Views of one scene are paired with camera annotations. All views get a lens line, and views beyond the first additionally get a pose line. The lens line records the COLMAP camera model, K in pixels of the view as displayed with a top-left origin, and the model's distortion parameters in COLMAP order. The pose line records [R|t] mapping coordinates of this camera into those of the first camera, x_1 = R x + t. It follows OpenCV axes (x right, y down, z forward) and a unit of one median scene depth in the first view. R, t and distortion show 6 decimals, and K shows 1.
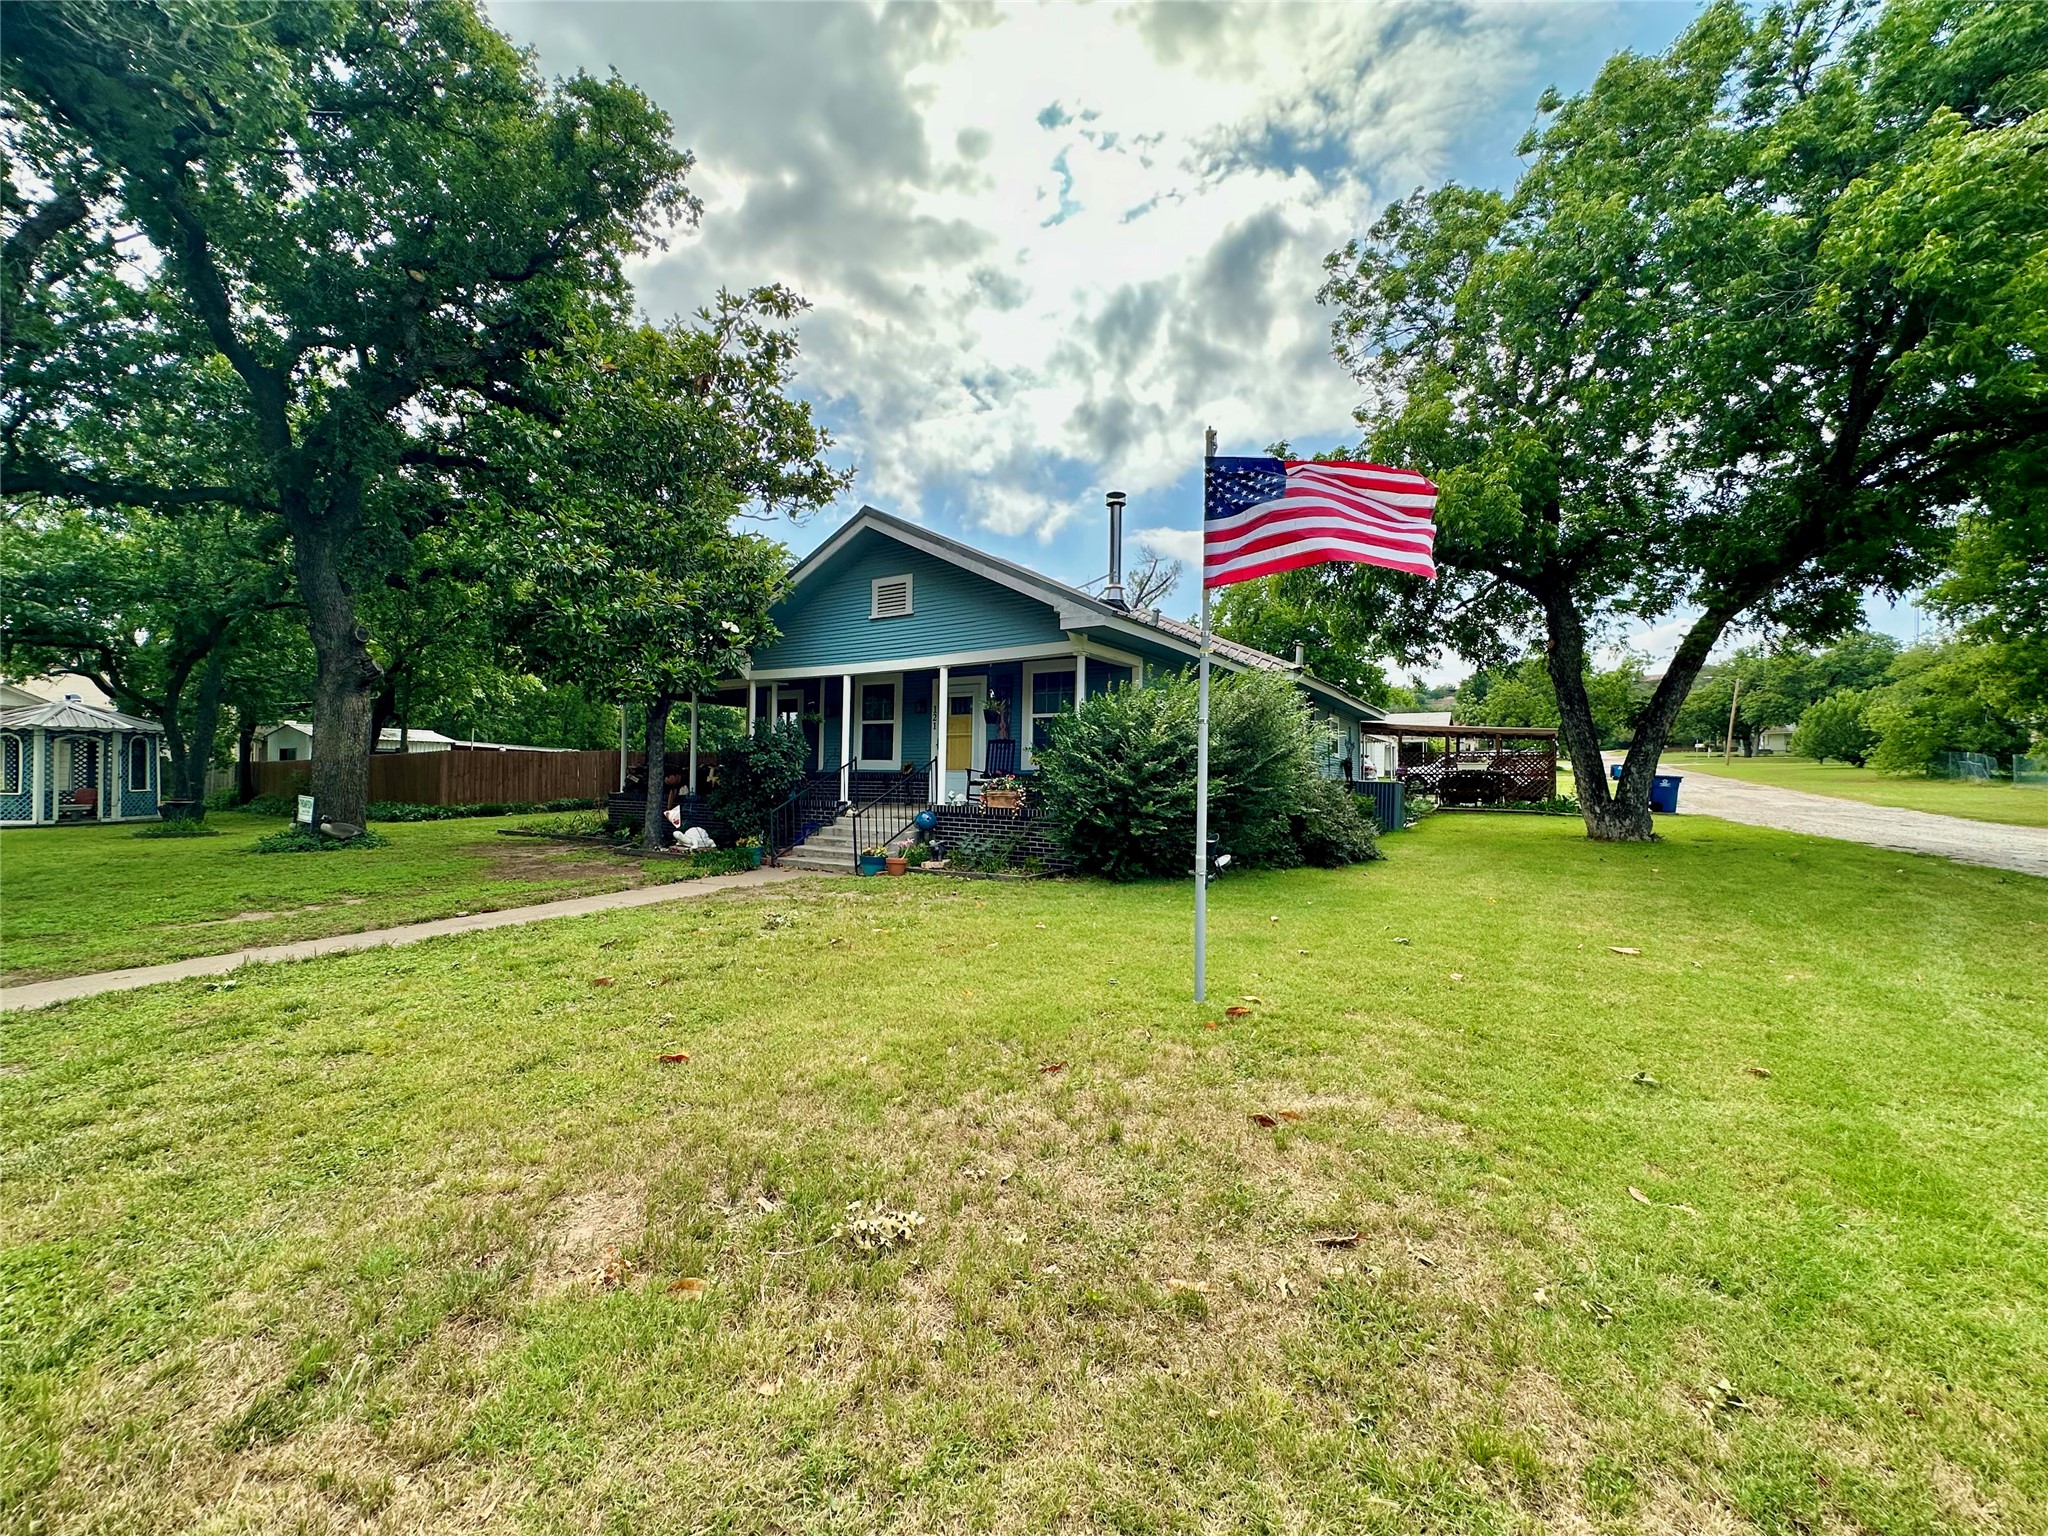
lens RADIAL K [[814.1, 0, 1062.3], [0, 814.1, 780.9], [0, 0, 1]] dist [-0.003115, 0.000813]
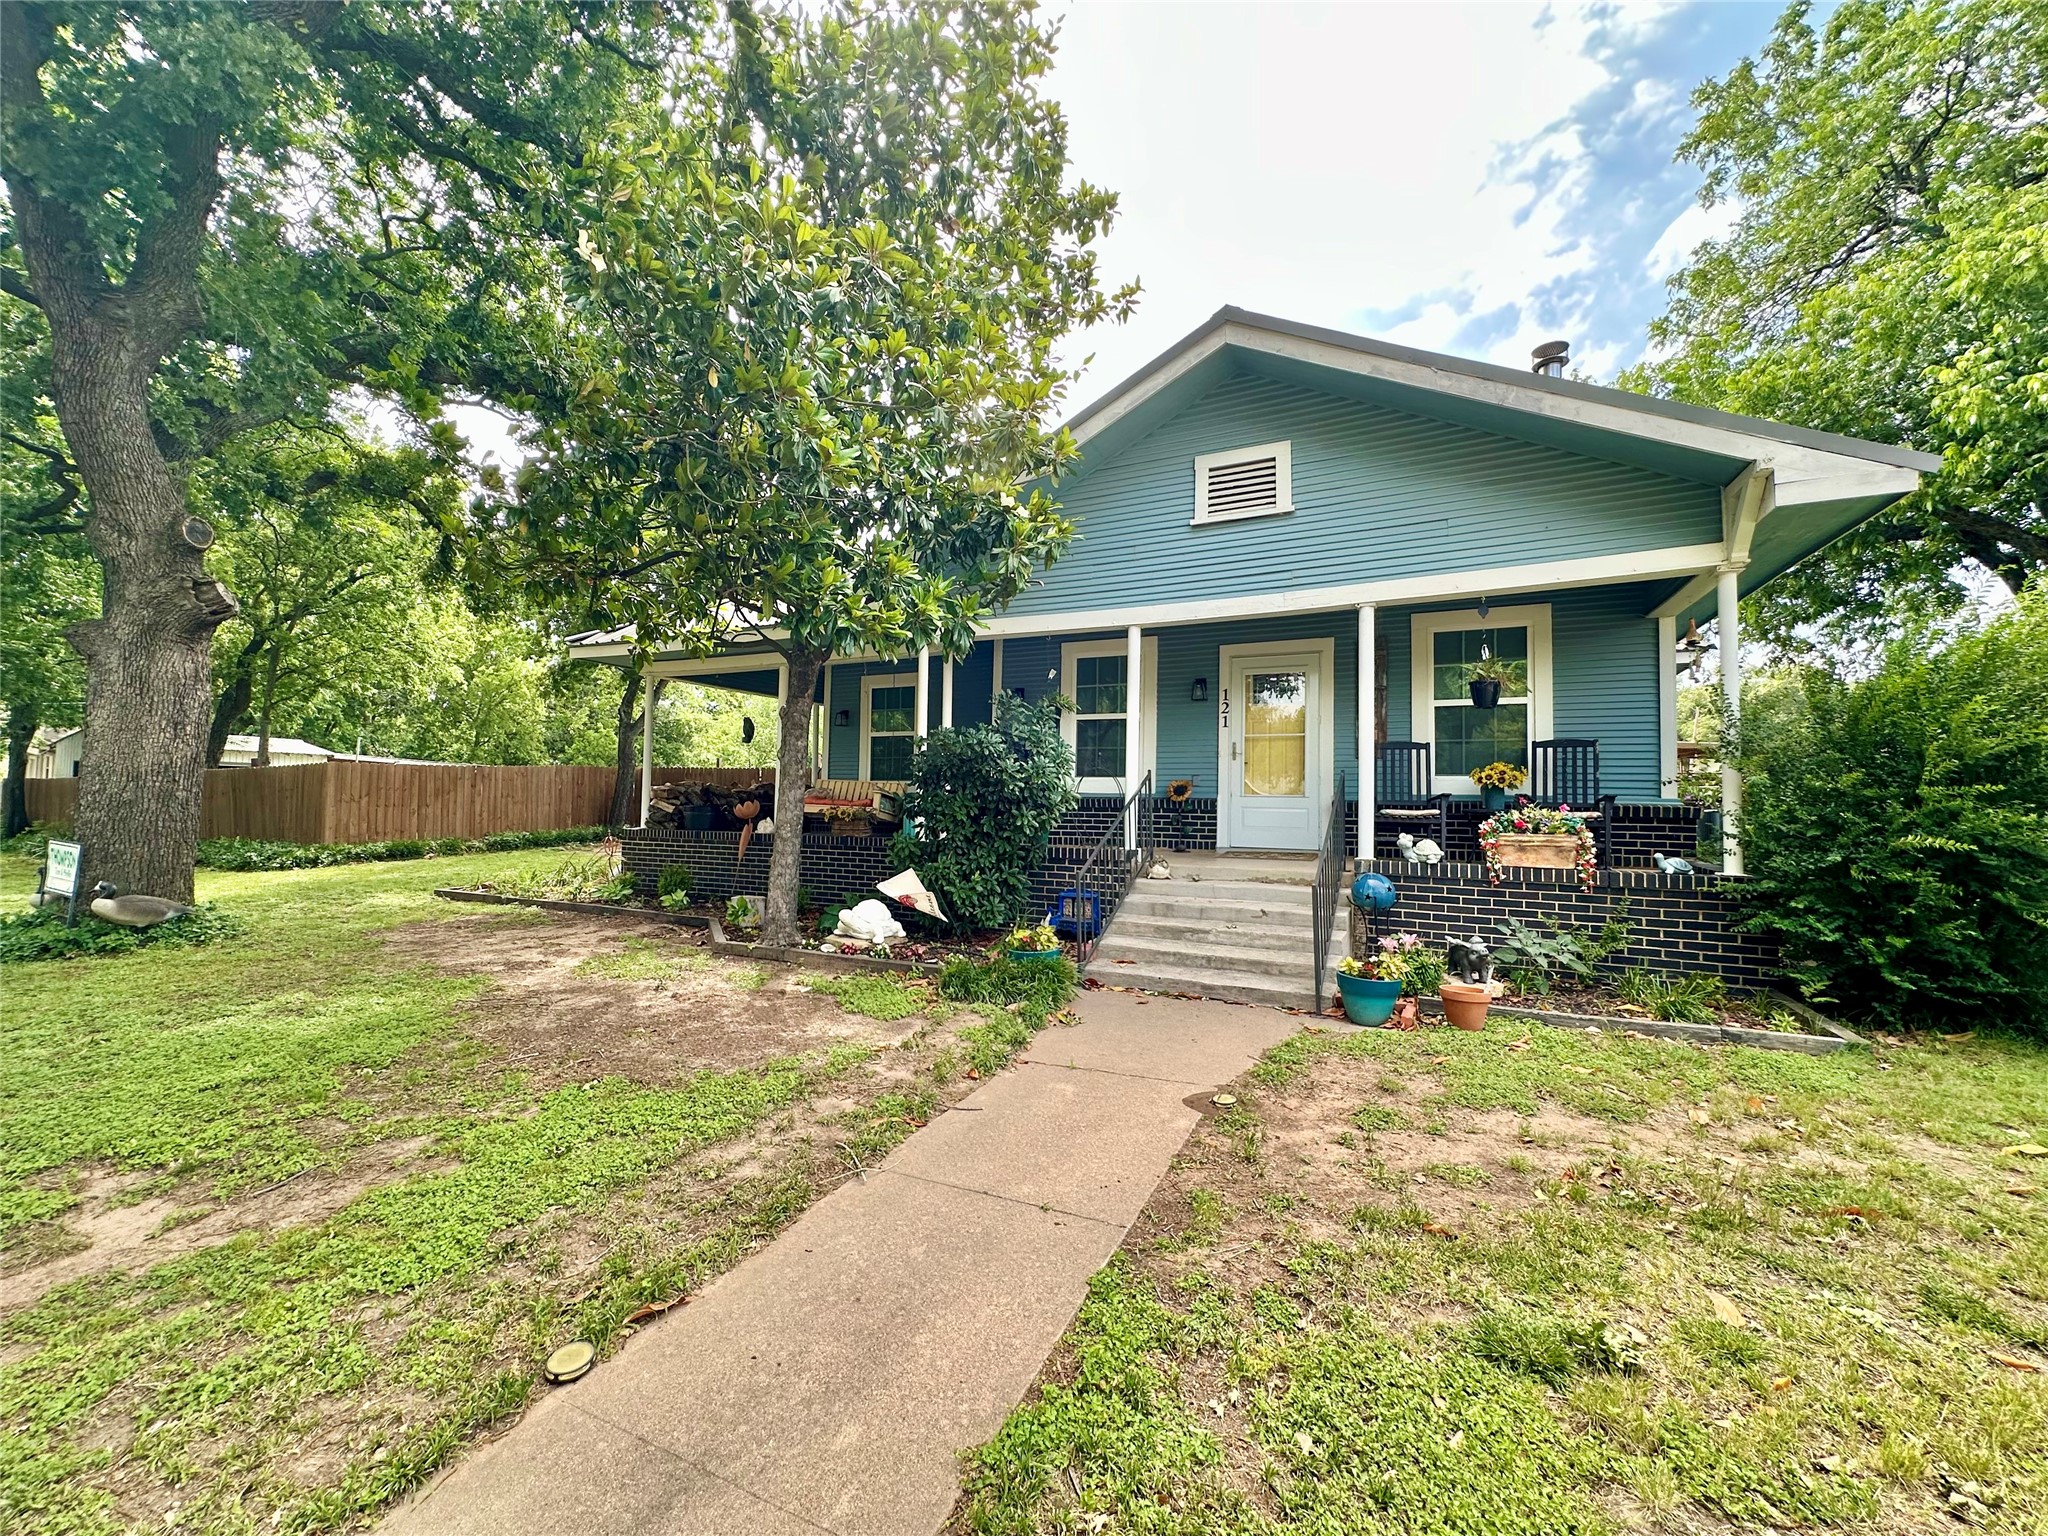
lens RADIAL K [[814.1, 0, 1053.1], [0, 814.1, 777.8], [0, 0, 1]] dist [-0.003115, 0.000813]
pose [[0.995301, 0.004615, 0.096718, -0.366988], [-0.001495, 0.999477, -0.032303, -0.005862], [-0.096816, 0.032007, 0.994788, 0.435474]]
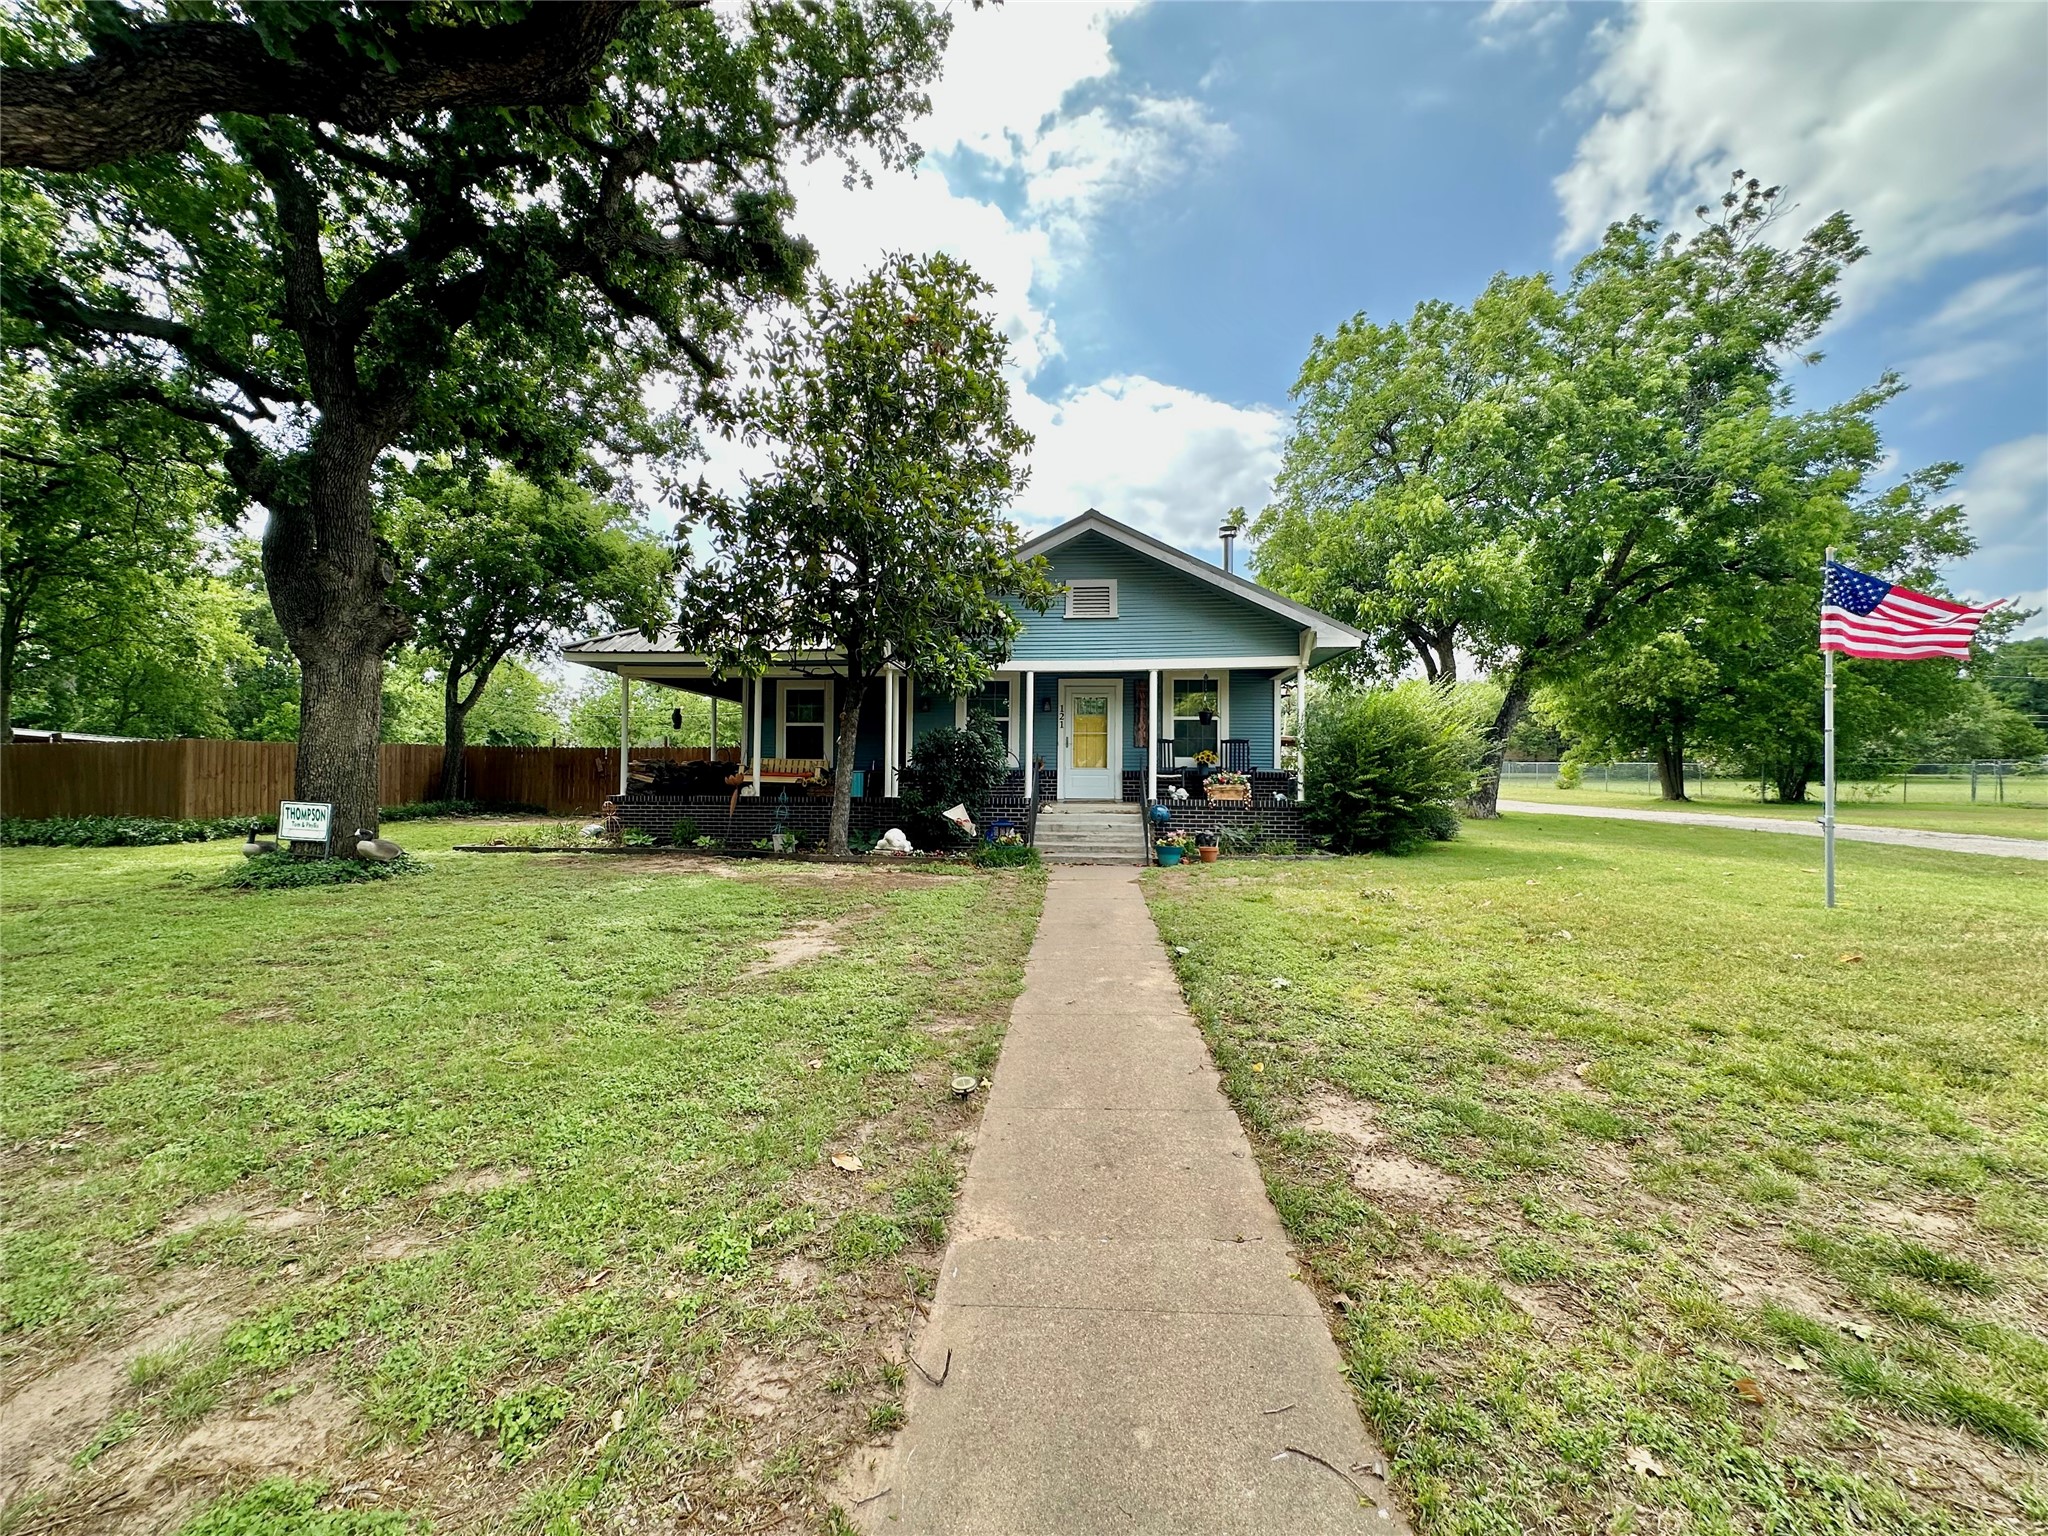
lens RADIAL K [[814.1, 0, 1030.5], [0, 814.1, 810.1], [0, 0, 1]] dist [-0.003115, 0.000813]
pose [[0.891092, -0.020617, 0.453355, -0.704605], [0.006286, 0.999432, 0.033094, 0.006731], [-0.453780, -0.026640, 0.890716, 0.101588]]
